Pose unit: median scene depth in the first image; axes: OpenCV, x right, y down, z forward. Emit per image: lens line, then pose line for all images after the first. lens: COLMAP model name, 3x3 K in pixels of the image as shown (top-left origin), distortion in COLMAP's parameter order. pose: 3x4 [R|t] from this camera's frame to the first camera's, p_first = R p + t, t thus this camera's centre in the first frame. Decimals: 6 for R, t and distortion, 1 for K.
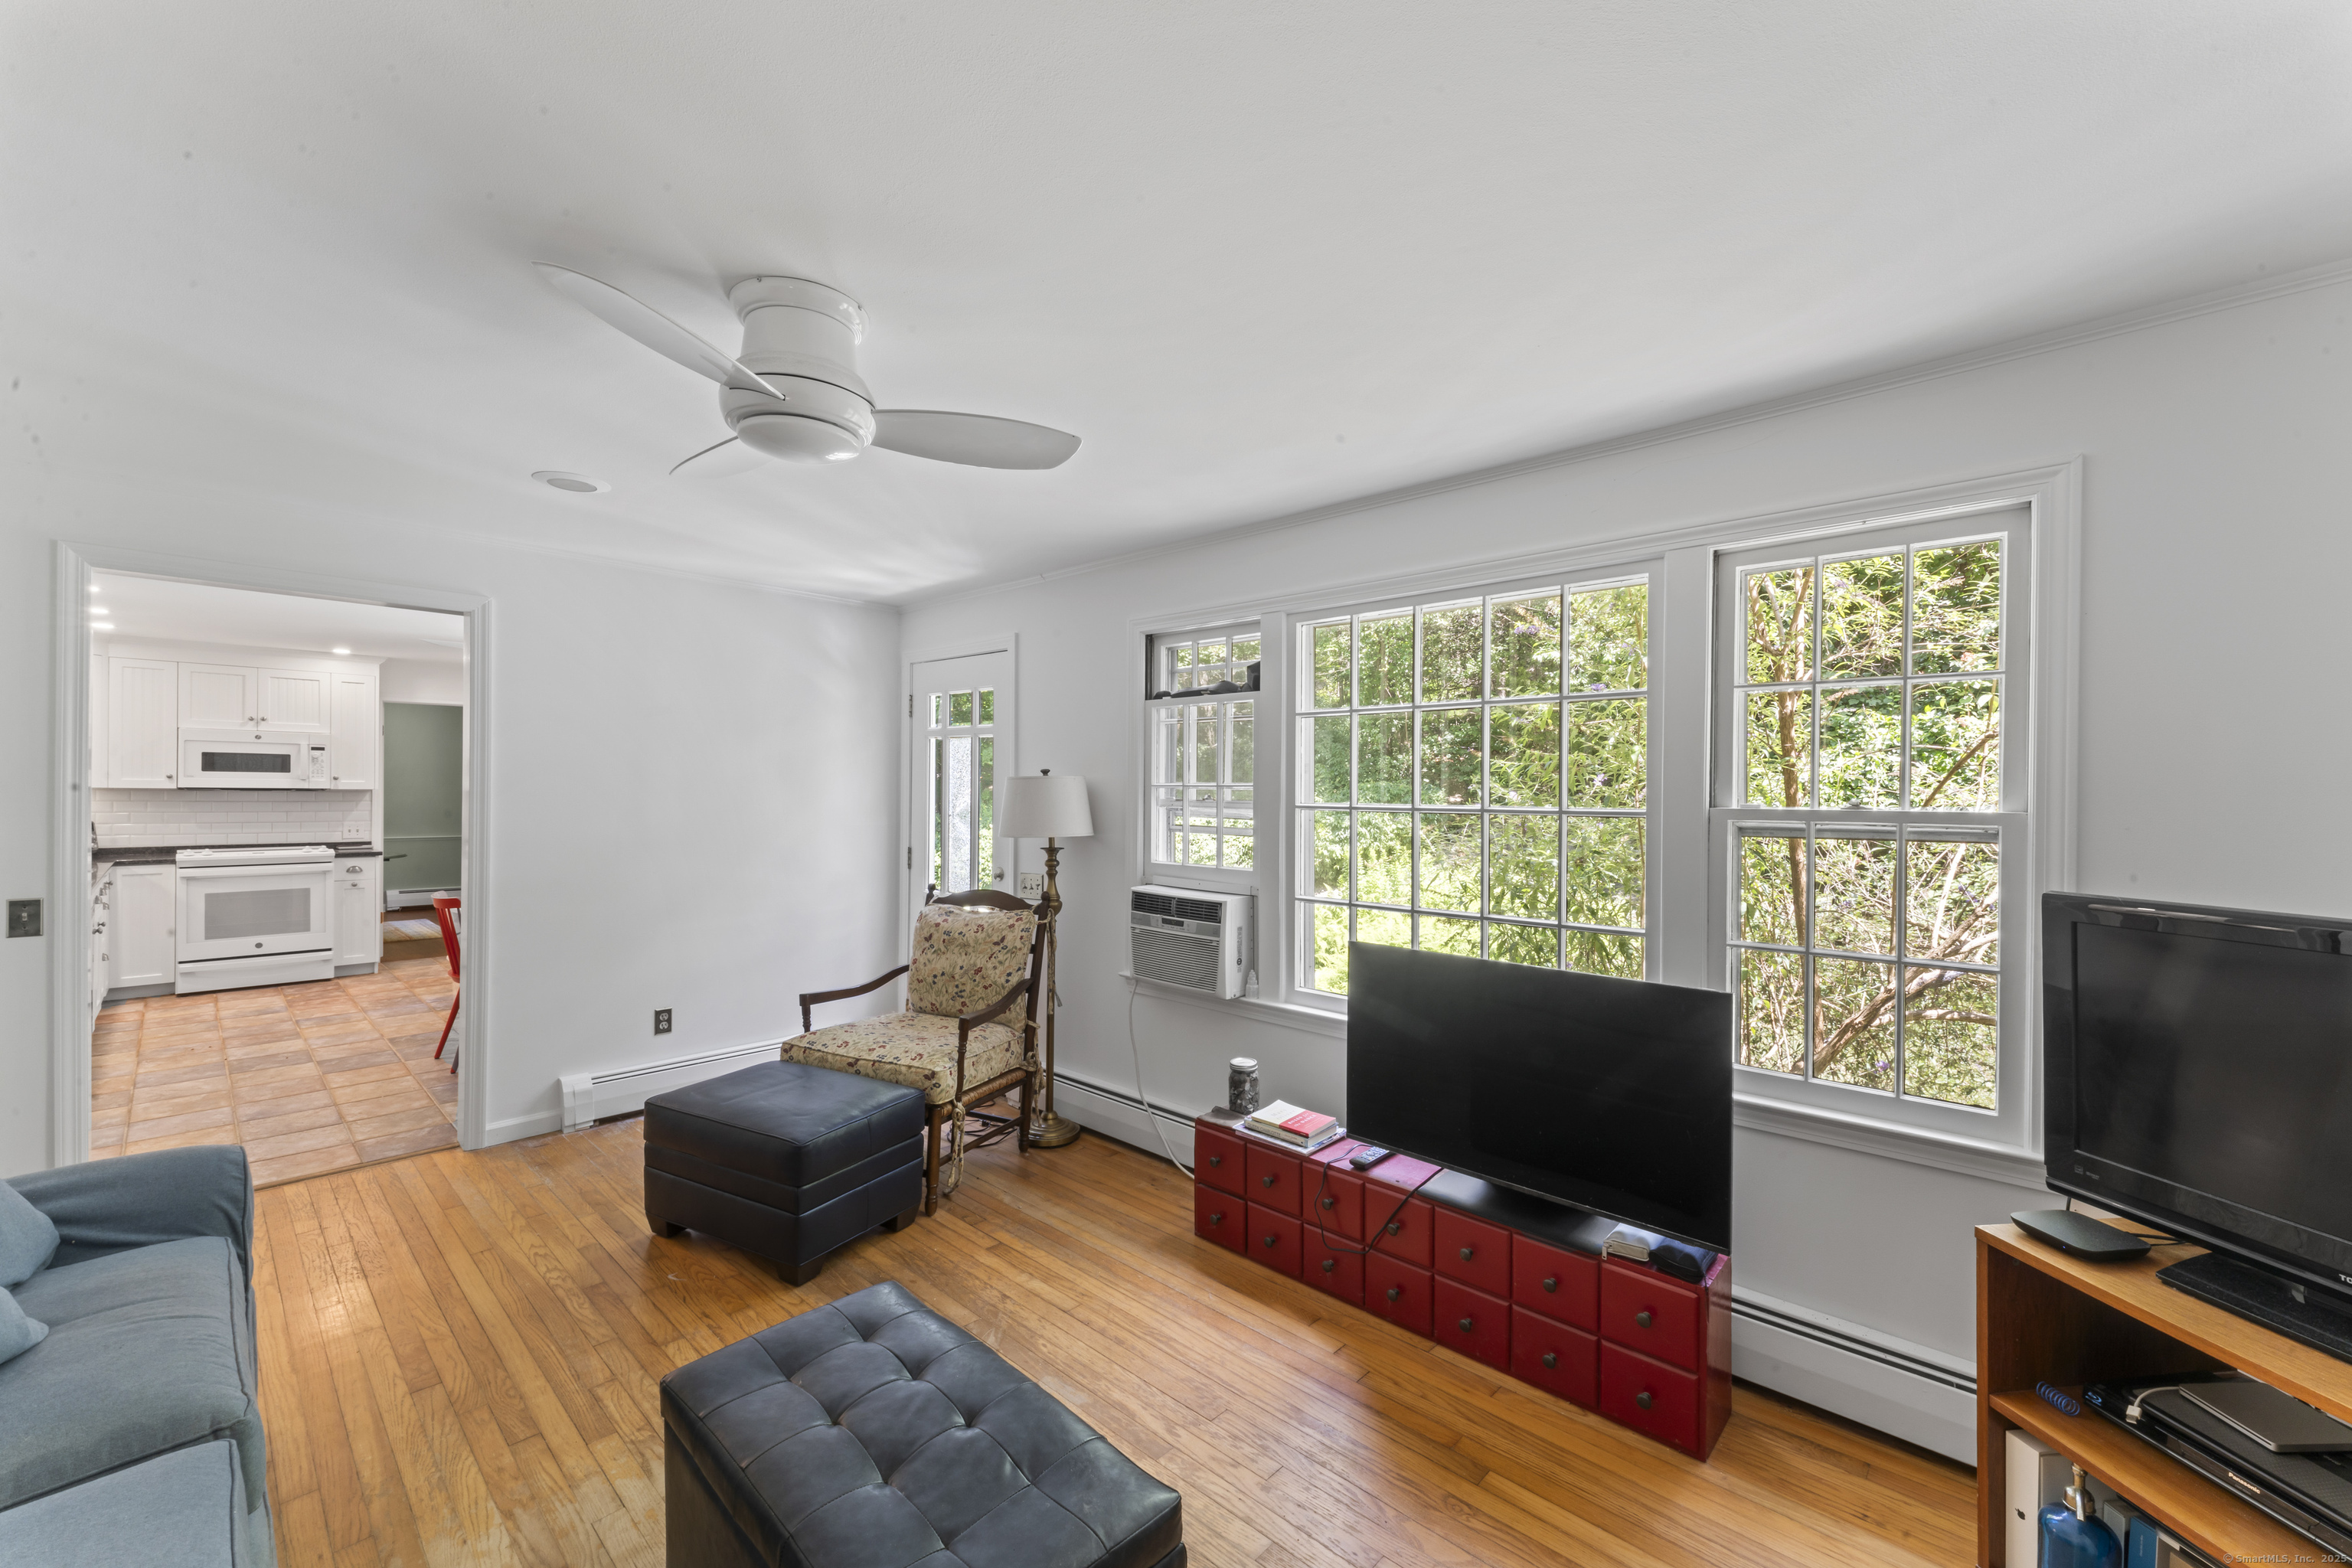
lens RADIAL K [[940.7, 0, 1183.6], [0, 940.7, 791.9], [0, 0, 1]] dist [0.000850, 0.000129]
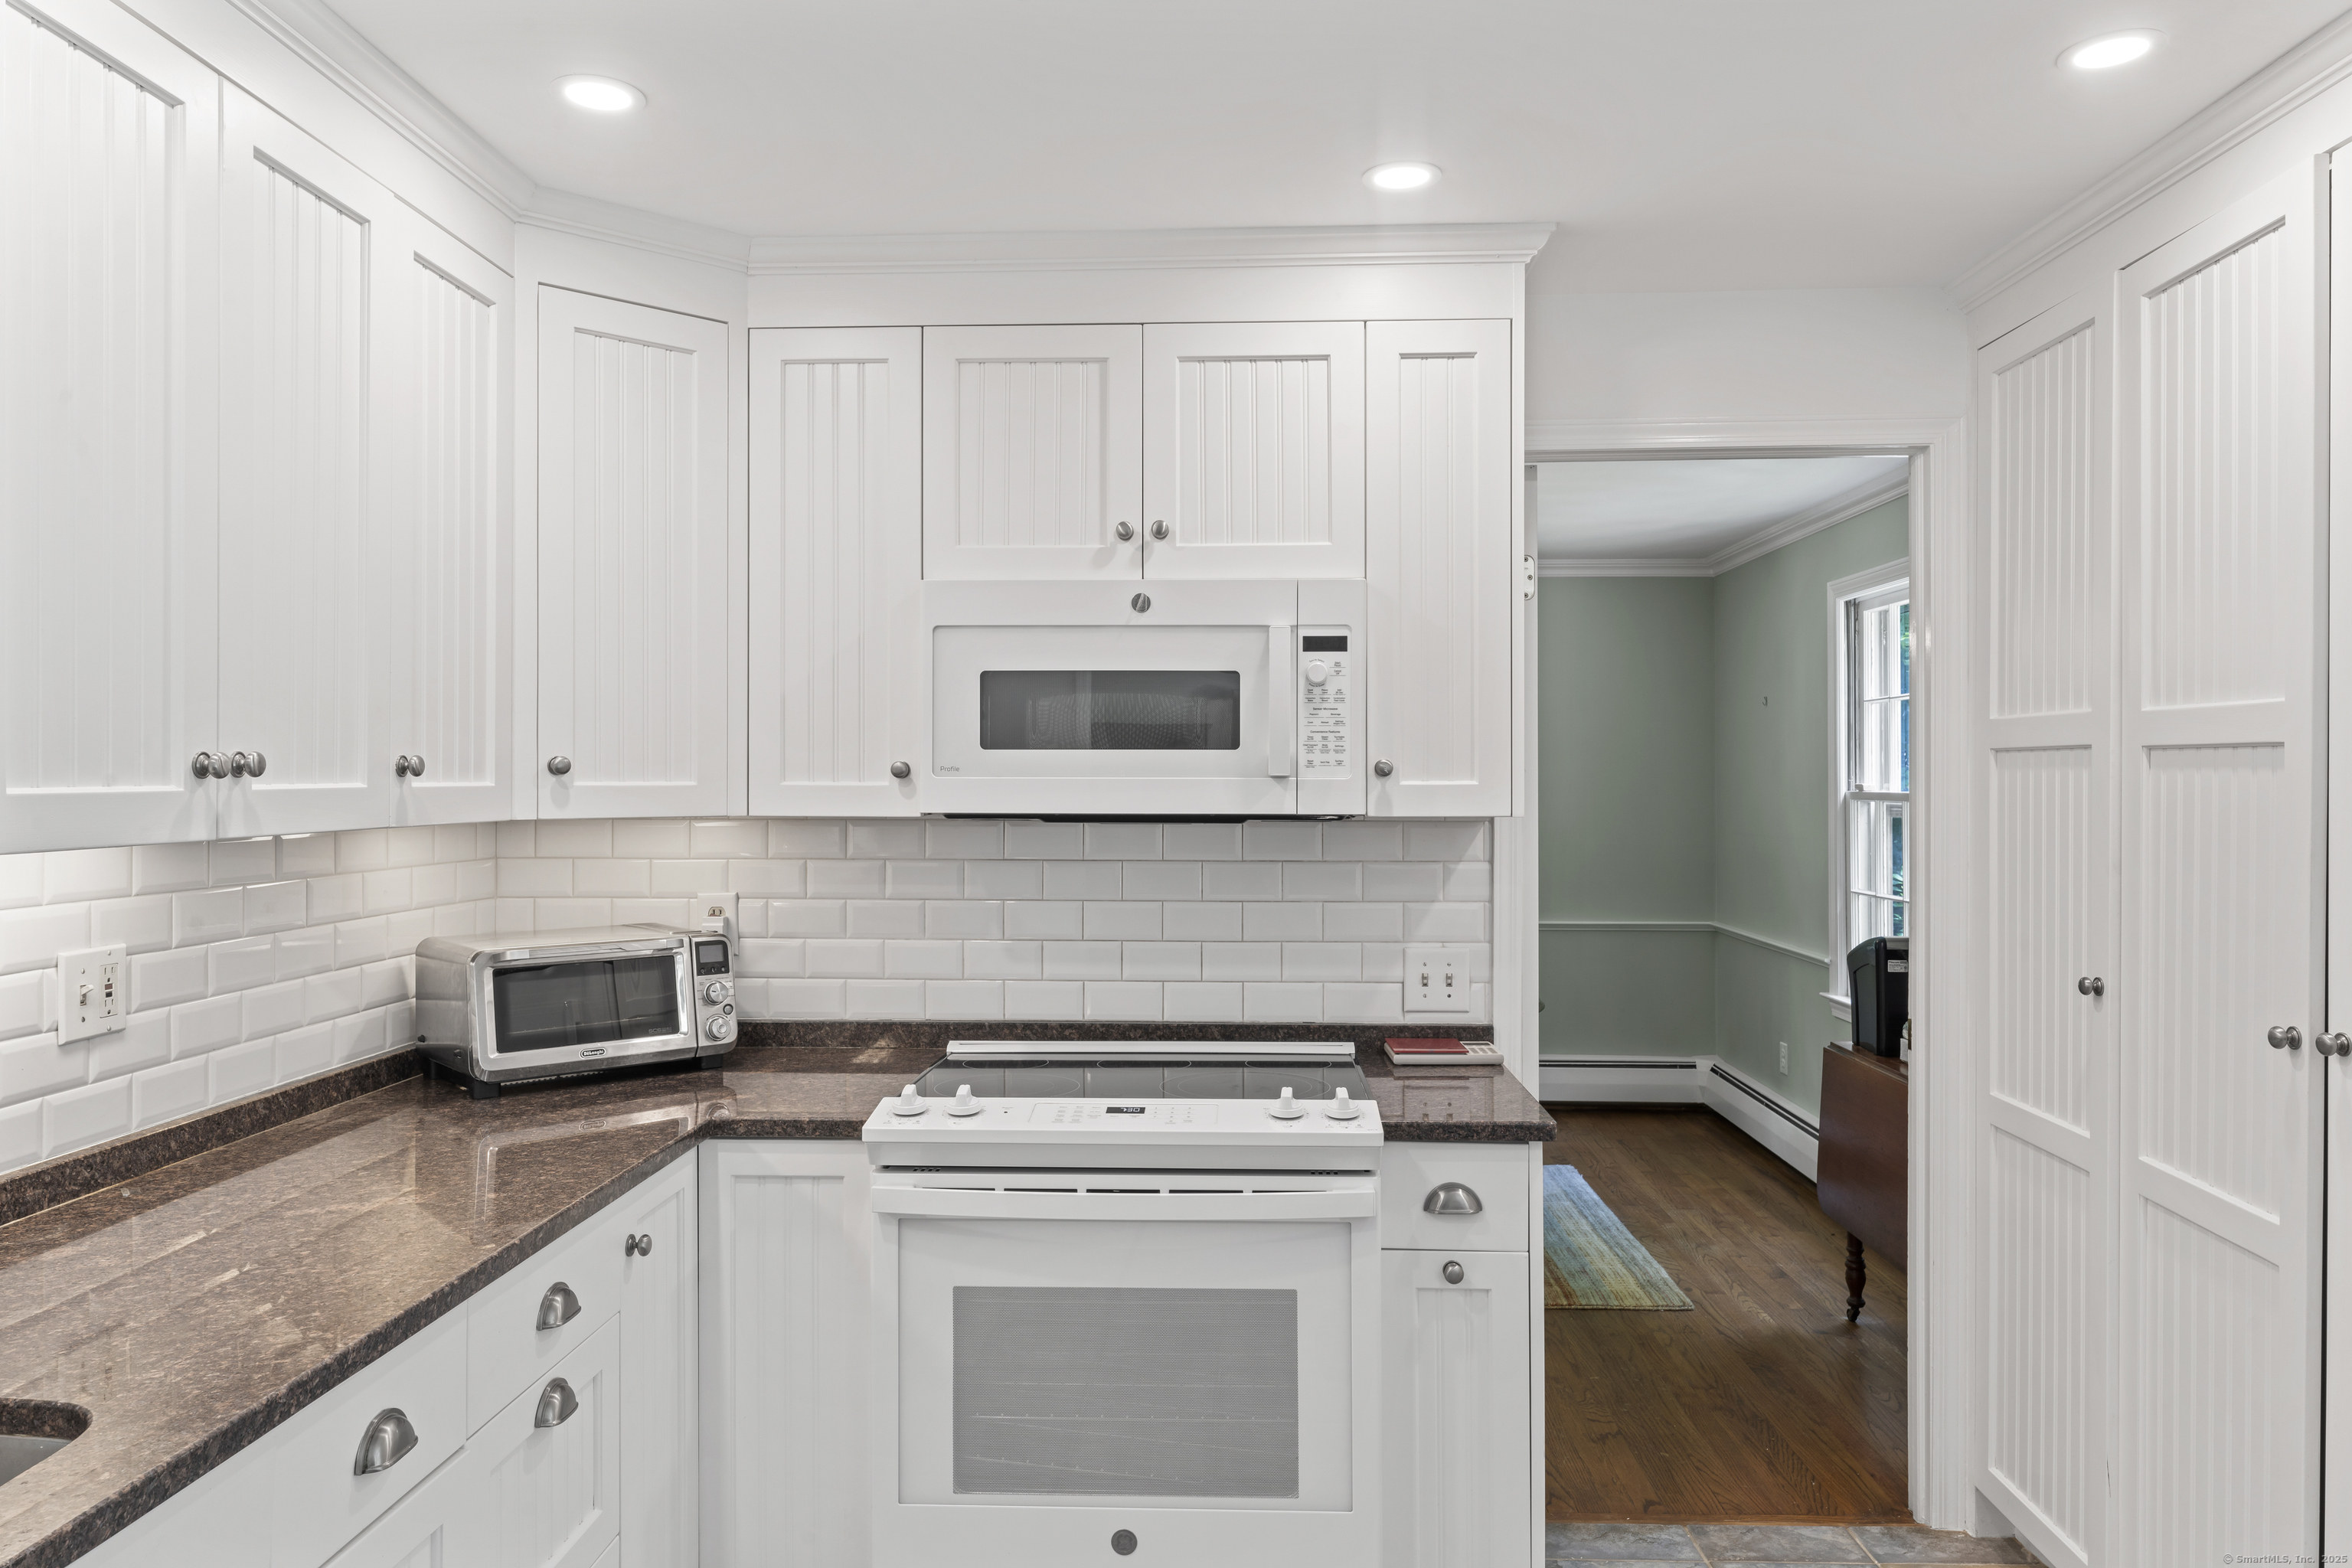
lens RADIAL K [[1548.7, 0, 1180.7], [0, 1548.7, 777.0], [0, 0, 1]] dist [-0.000967, 0.000716]
pose [[0.656593, -0.008671, -0.754195, -0.671723], [0.003723, 0.999959, -0.008255, -0.010482], [0.754235, 0.002612, 0.656599, 0.740518]]
